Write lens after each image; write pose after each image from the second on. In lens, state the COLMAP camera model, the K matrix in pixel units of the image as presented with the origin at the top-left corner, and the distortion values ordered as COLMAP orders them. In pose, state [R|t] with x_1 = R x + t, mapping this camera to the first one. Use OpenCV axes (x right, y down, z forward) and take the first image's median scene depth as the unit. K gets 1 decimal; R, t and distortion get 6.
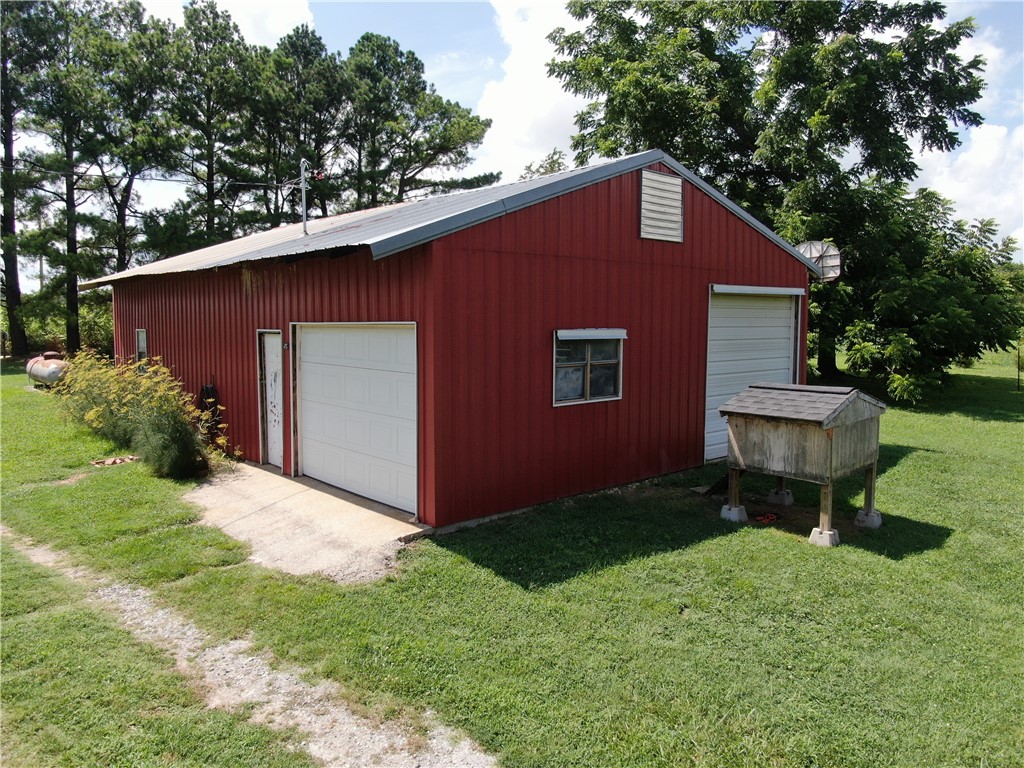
lens RADIAL K [[727.6, 0, 512.0], [0, 727.6, 384.0], [0, 0, 1]] dist [-0.010141, -0.002755]
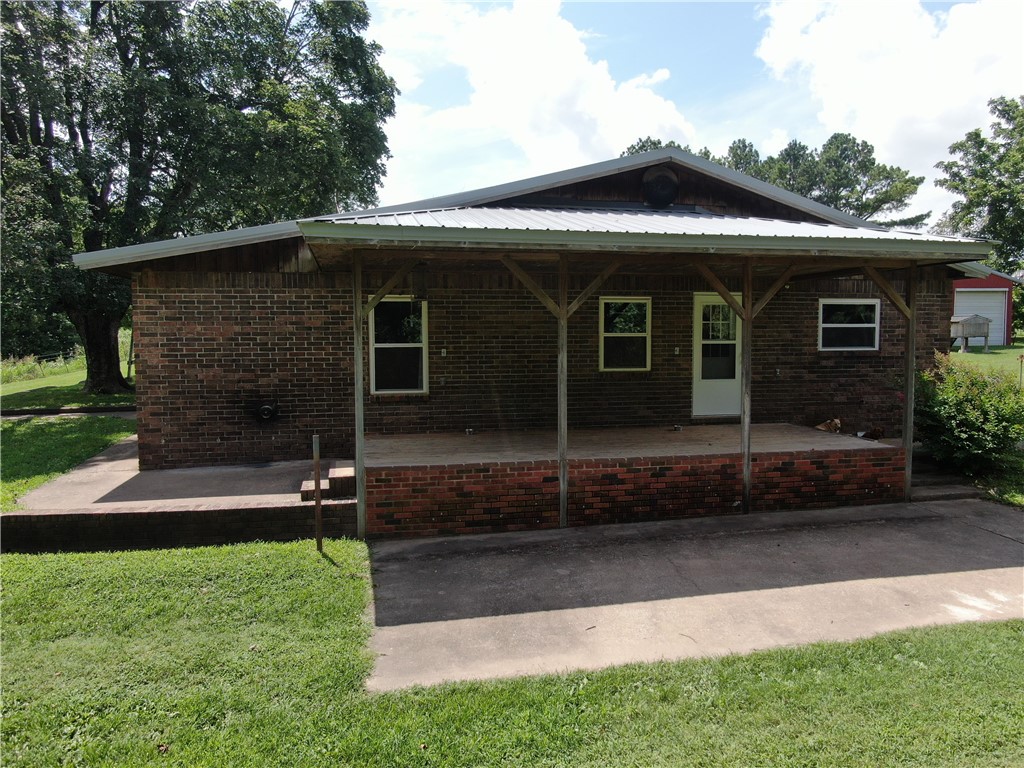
lens RADIAL K [[727.6, 0, 512.0], [0, 727.6, 384.0], [0, 0, 1]] dist [-0.010141, -0.002755]
pose [[0.830642, 0.032529, -0.555856, 0.110885], [-0.042284, 0.999094, -0.004719, 0.094856], [0.555199, 0.027424, 0.831265, -0.678412]]
